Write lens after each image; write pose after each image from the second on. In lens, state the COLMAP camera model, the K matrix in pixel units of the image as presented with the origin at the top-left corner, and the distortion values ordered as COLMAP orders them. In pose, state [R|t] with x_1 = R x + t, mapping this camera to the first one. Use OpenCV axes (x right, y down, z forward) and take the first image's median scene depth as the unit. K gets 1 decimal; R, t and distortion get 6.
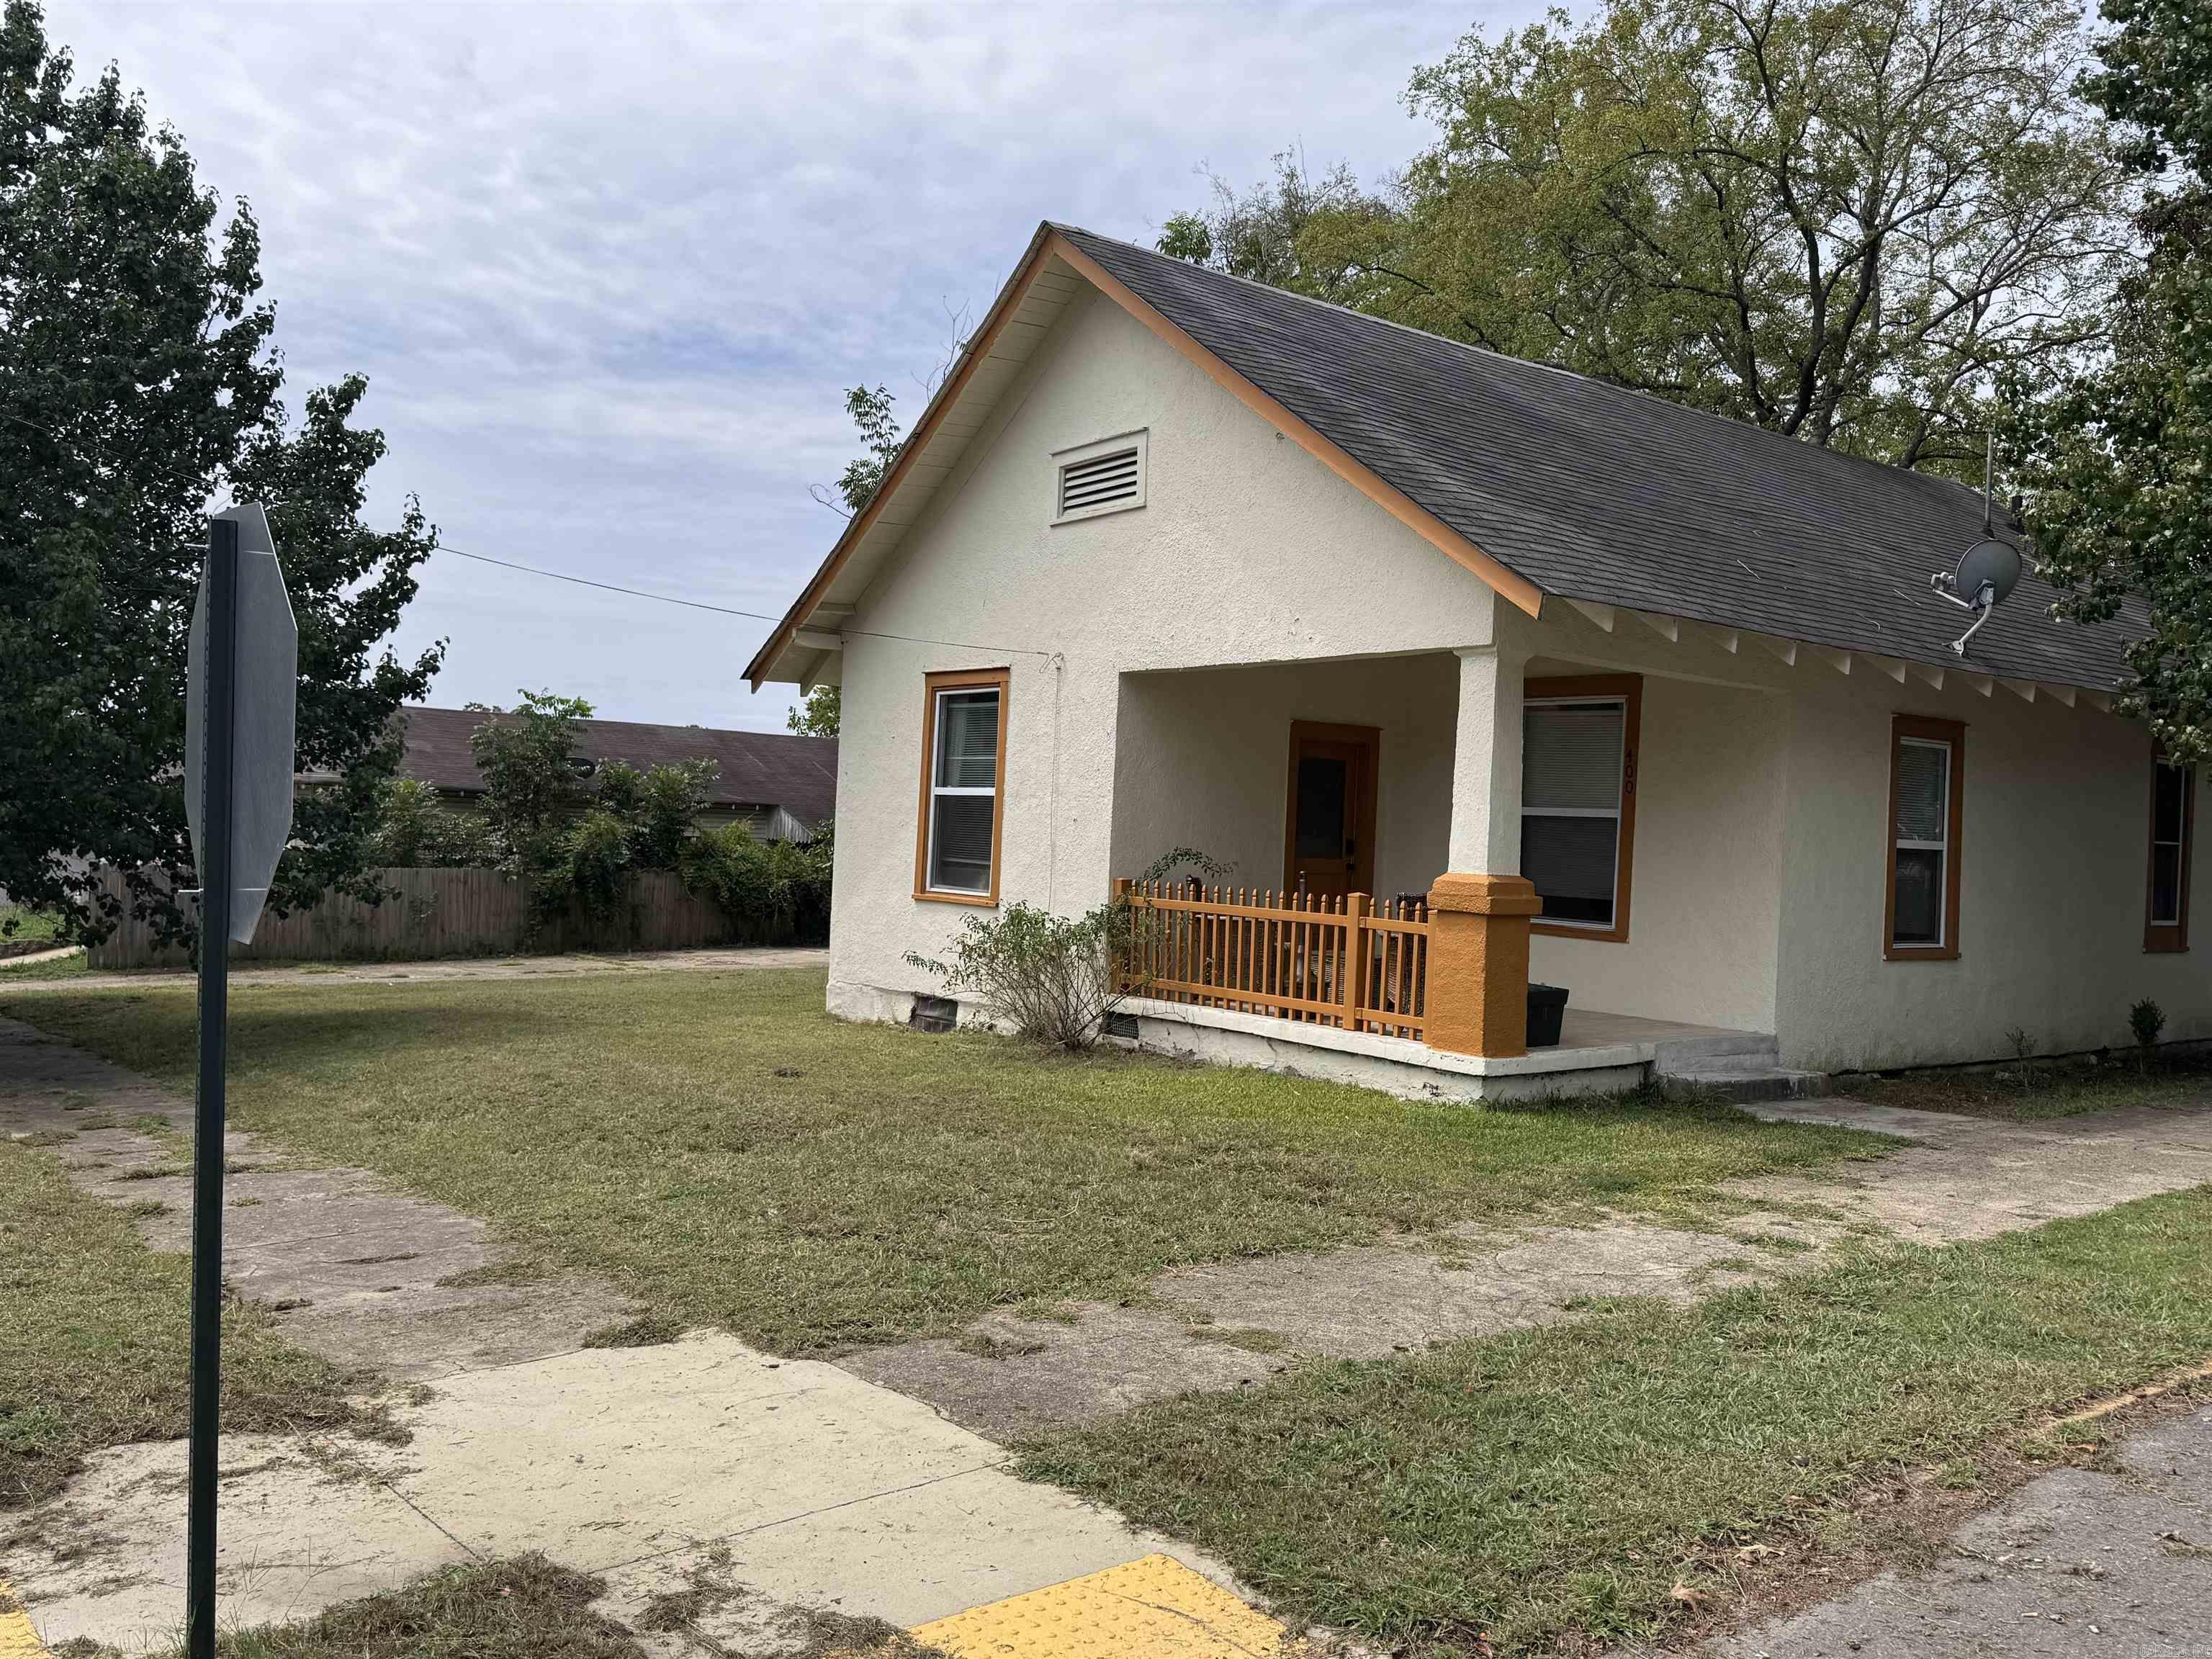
lens RADIAL K [[1783.0, 0, 1123.6], [0, 1783.0, 829.0], [0, 0, 1]] dist [0.087747, -0.041790]
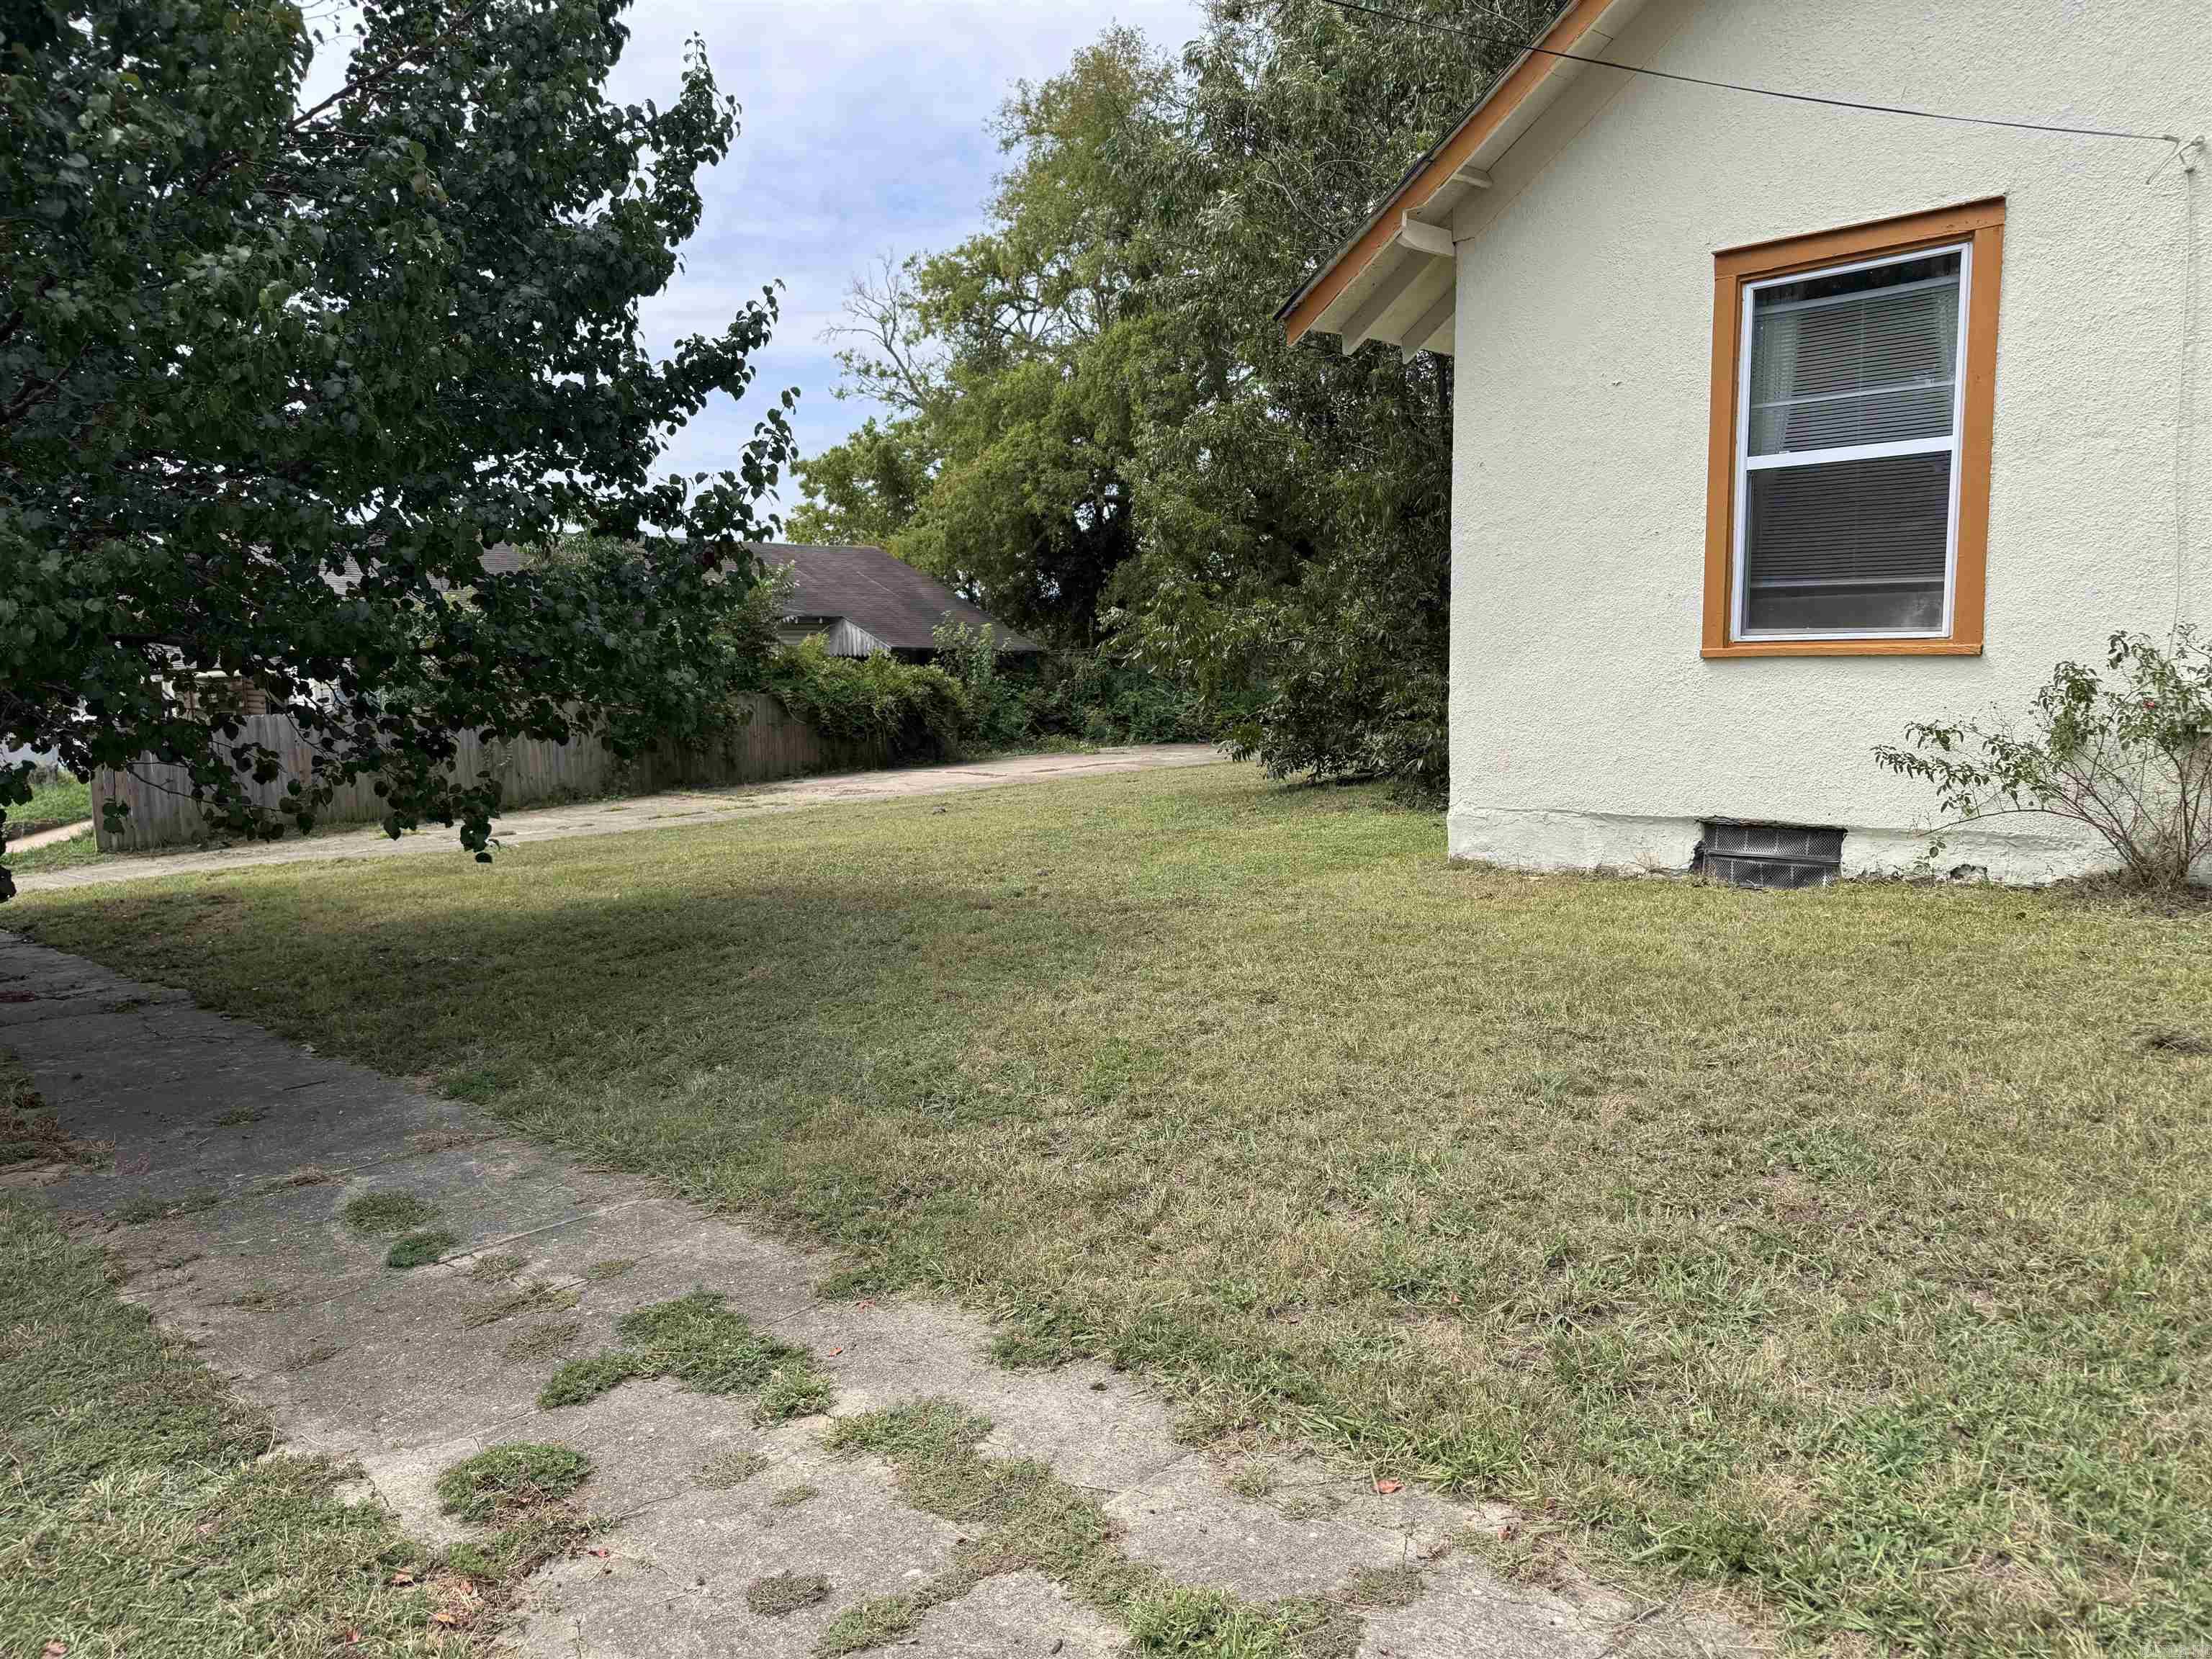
lens RADIAL K [[1580.9, 0, 1100.9], [0, 1580.9, 828.3], [0, 0, 1]] dist [-0.002596, -0.006905]
pose [[0.995268, -0.071834, 0.065426, -0.378064], [0.063817, 0.991043, 0.117310, 0.023088], [-0.073267, -0.112579, 0.990938, 0.542769]]
